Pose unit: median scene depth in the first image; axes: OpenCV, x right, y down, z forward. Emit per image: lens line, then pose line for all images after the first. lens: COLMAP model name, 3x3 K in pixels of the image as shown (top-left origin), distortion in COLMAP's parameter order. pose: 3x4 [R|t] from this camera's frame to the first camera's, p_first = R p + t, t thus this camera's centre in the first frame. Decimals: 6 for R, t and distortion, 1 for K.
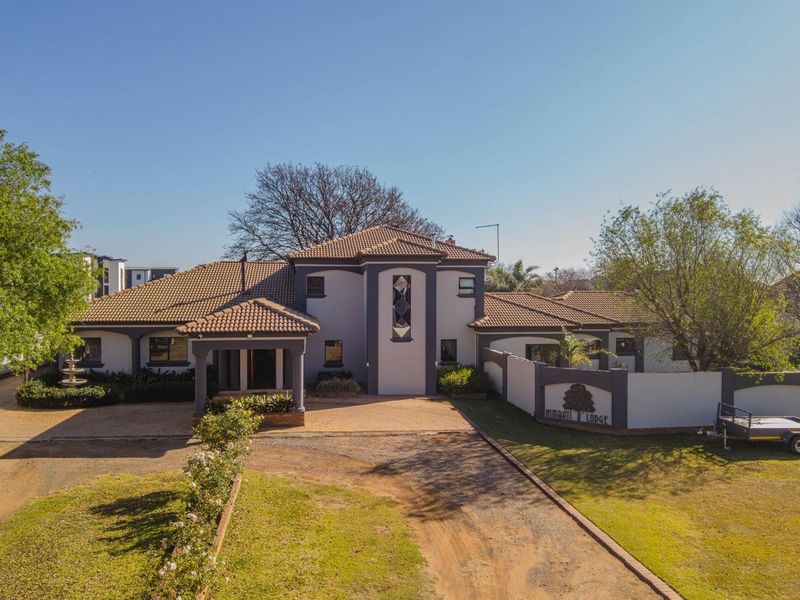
lens RADIAL K [[636.0, 0, 400.0], [0, 636.0, 300.0], [0, 0, 1]] dist [0.099156, -0.273111]
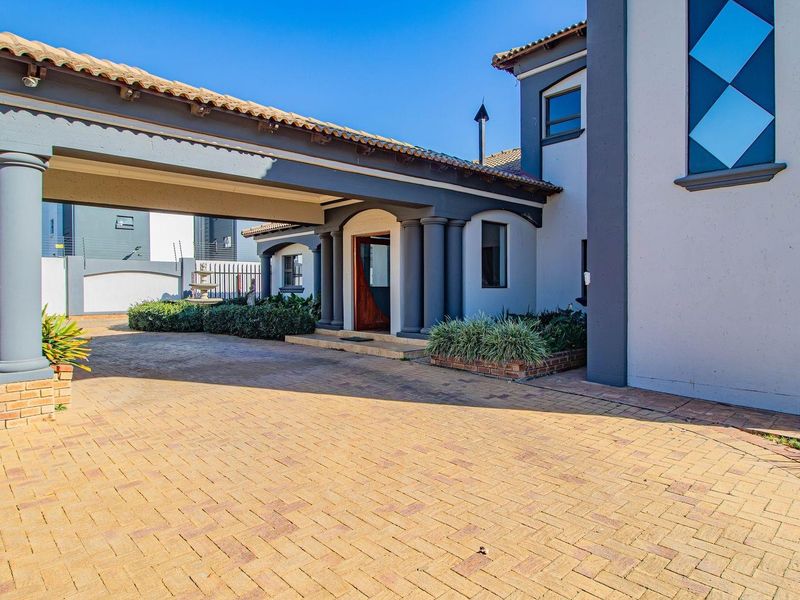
lens RADIAL K [[491.5, 0, 397.8], [0, 491.5, 295.1], [0, 0, 1]] dist [0.005194, -0.022441]
pose [[0.569373, 0.010353, -0.822014, 0.085071], [-0.004341, 0.999945, 0.009587, 0.106622], [0.822068, -0.001890, 0.569387, 0.793255]]
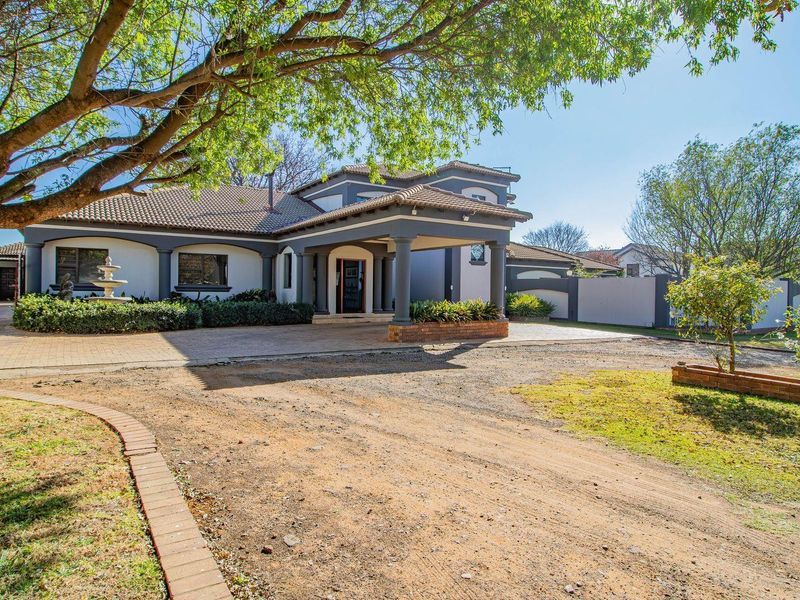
lens RADIAL K [[491.5, 0, 397.8], [0, 491.5, 295.1], [0, 0, 1]] dist [0.005194, -0.022441]
pose [[0.903835, 0.005898, 0.427841, -0.423999], [-0.006552, 0.999979, 0.000056, 0.112190], [-0.427831, -0.002854, 0.903854, 0.383338]]
